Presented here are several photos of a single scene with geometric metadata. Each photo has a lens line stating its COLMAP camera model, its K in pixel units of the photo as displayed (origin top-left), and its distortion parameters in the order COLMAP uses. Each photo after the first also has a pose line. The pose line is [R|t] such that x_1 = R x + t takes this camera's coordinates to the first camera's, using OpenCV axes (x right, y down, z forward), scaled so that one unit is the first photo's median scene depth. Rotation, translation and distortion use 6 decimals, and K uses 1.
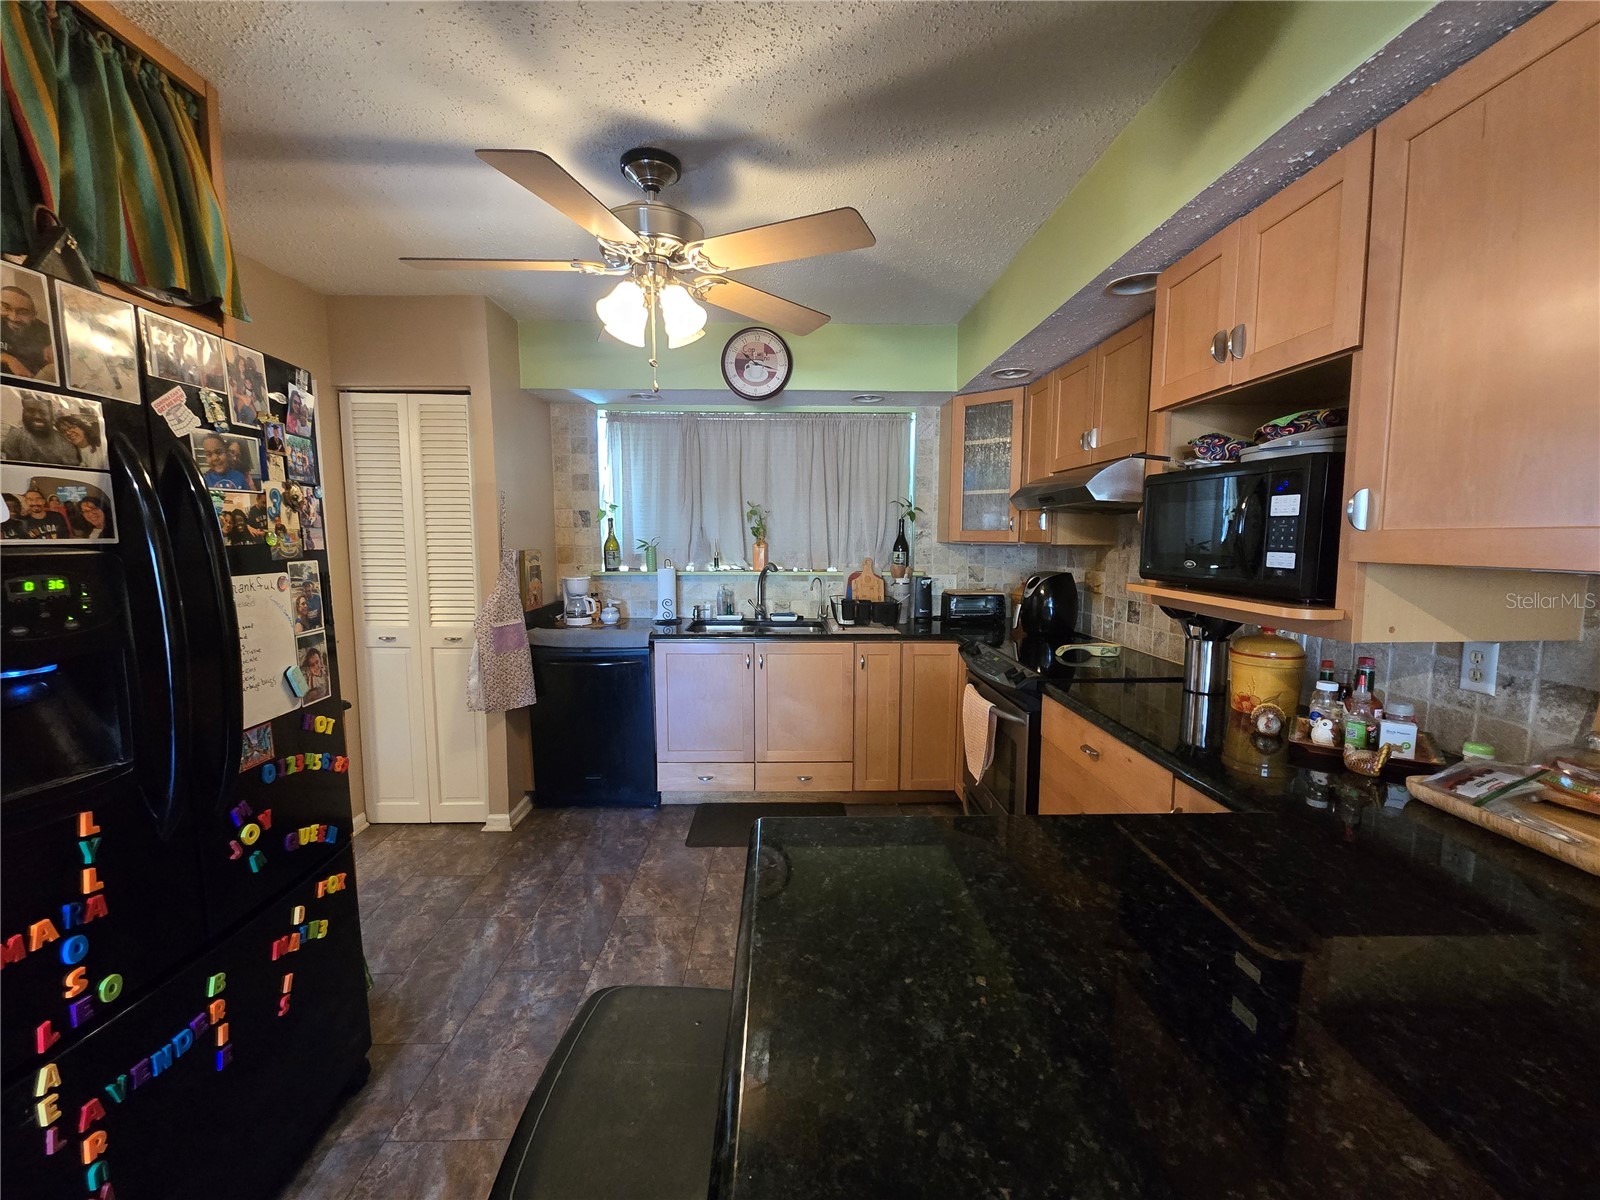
lens RADIAL K [[650.1, 0, 804.8], [0, 650.1, 596.7], [0, 0, 1]] dist [0.000378, 0.000093]
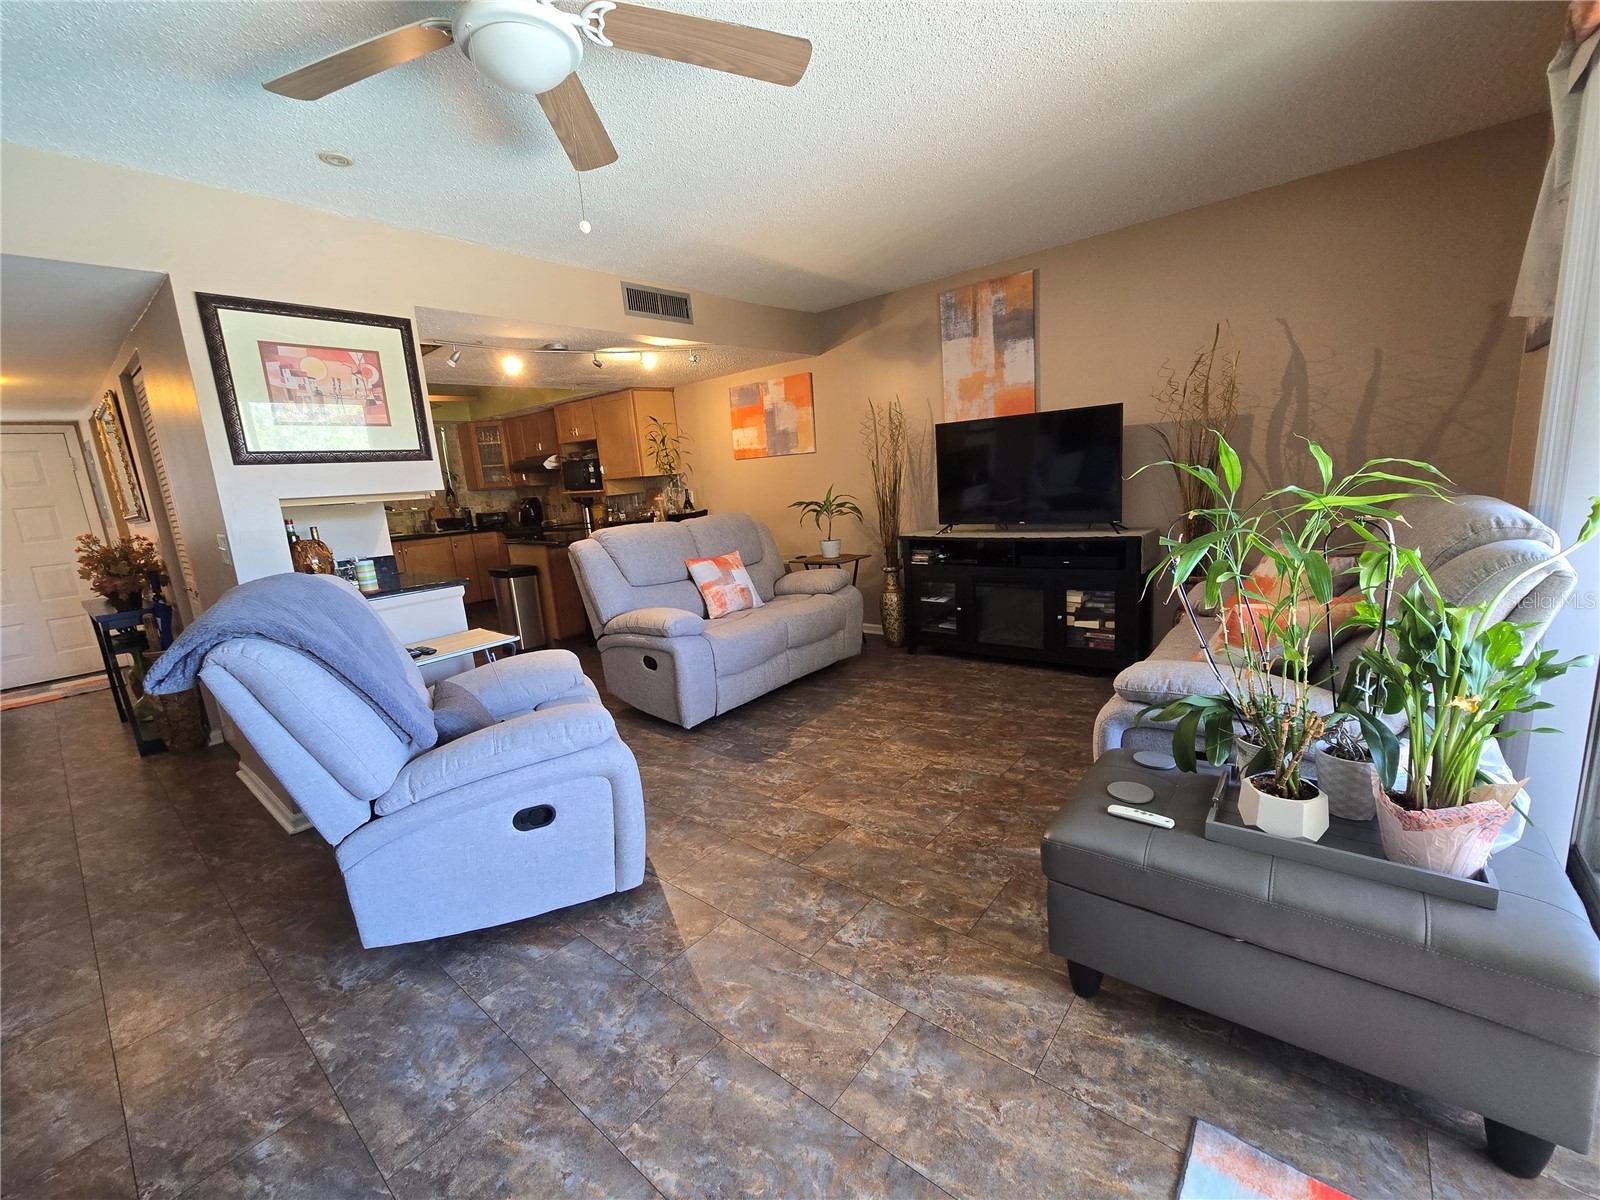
lens RADIAL K [[650.1, 0, 804.8], [0, 650.1, 596.7], [0, 0, 1]] dist [0.000378, 0.000093]
pose [[0.658328, -0.186789, 0.729187, -1.062869], [0.141539, 0.982160, 0.123806, 0.231004], [-0.739304, 0.021704, 0.673022, -1.887213]]
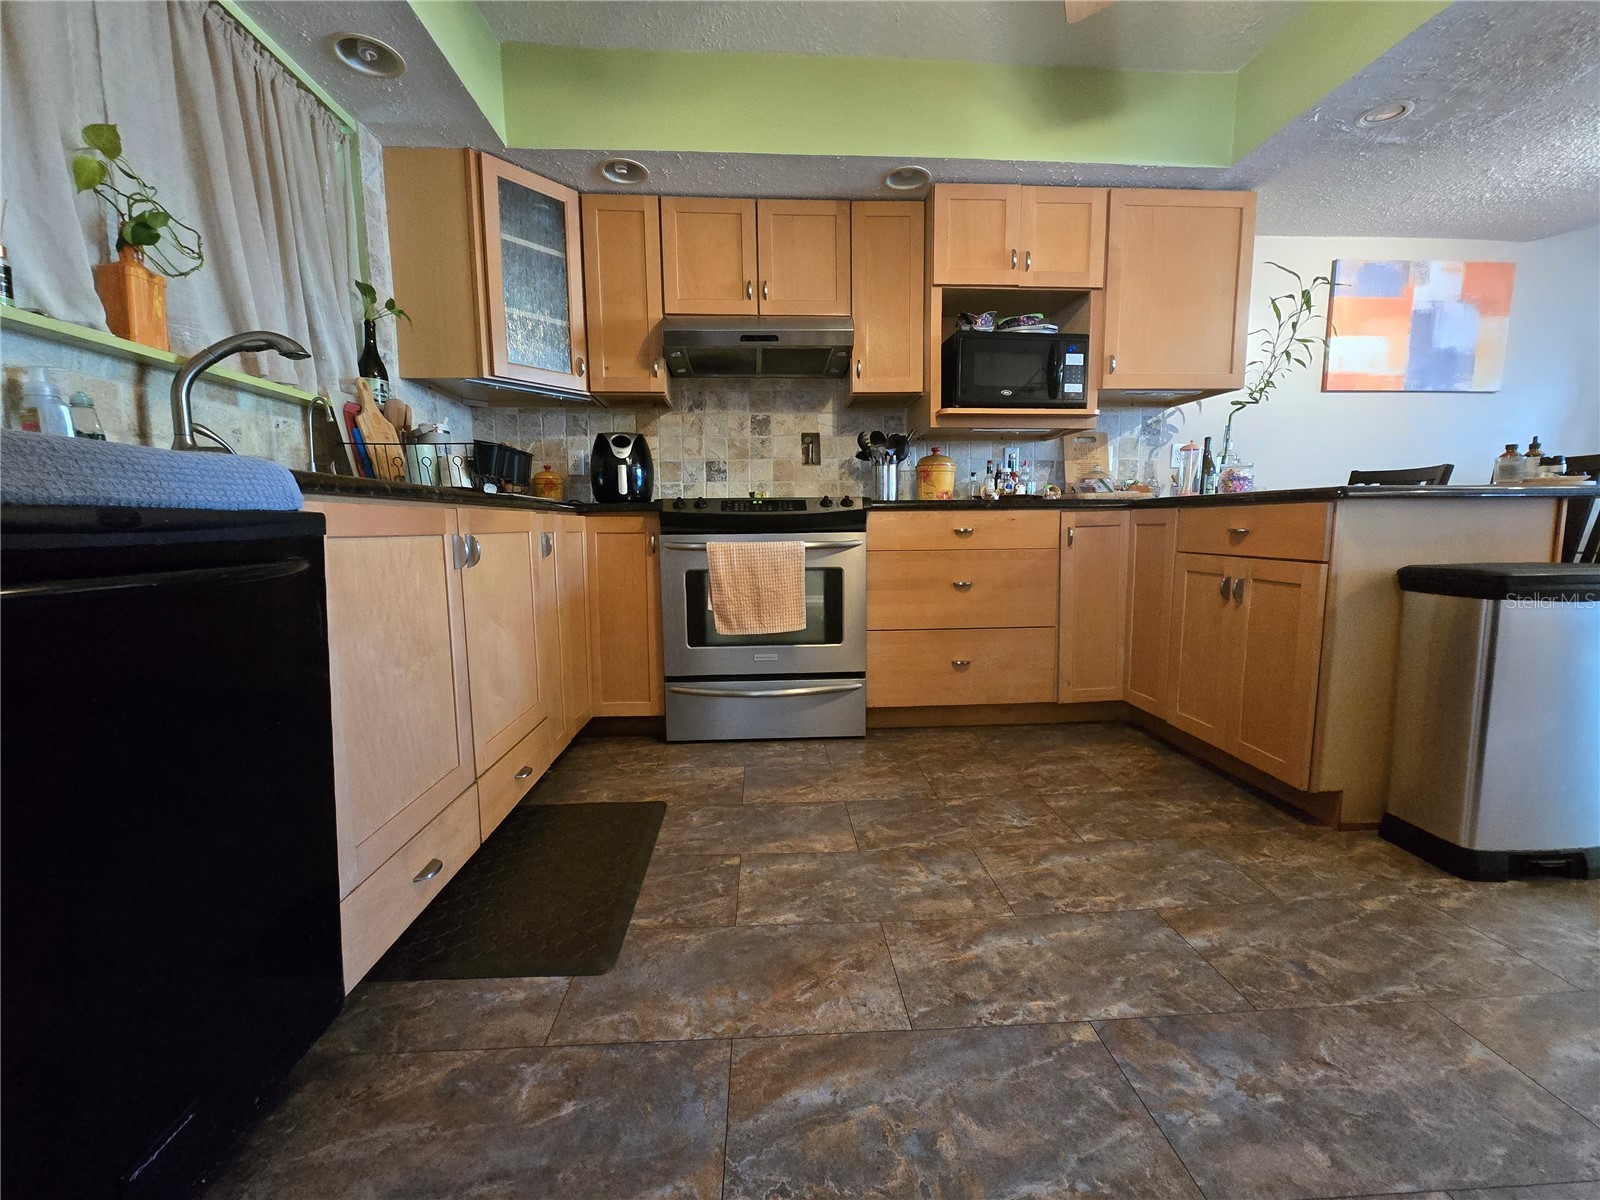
lens RADIAL K [[650.1, 0, 804.8], [0, 650.1, 596.7], [0, 0, 1]] dist [0.000378, 0.000093]
pose [[-0.028660, -0.117770, 0.992627, -0.715353], [0.103972, 0.987297, 0.120140, 0.138913], [-0.994167, 0.106648, -0.016052, 1.076510]]
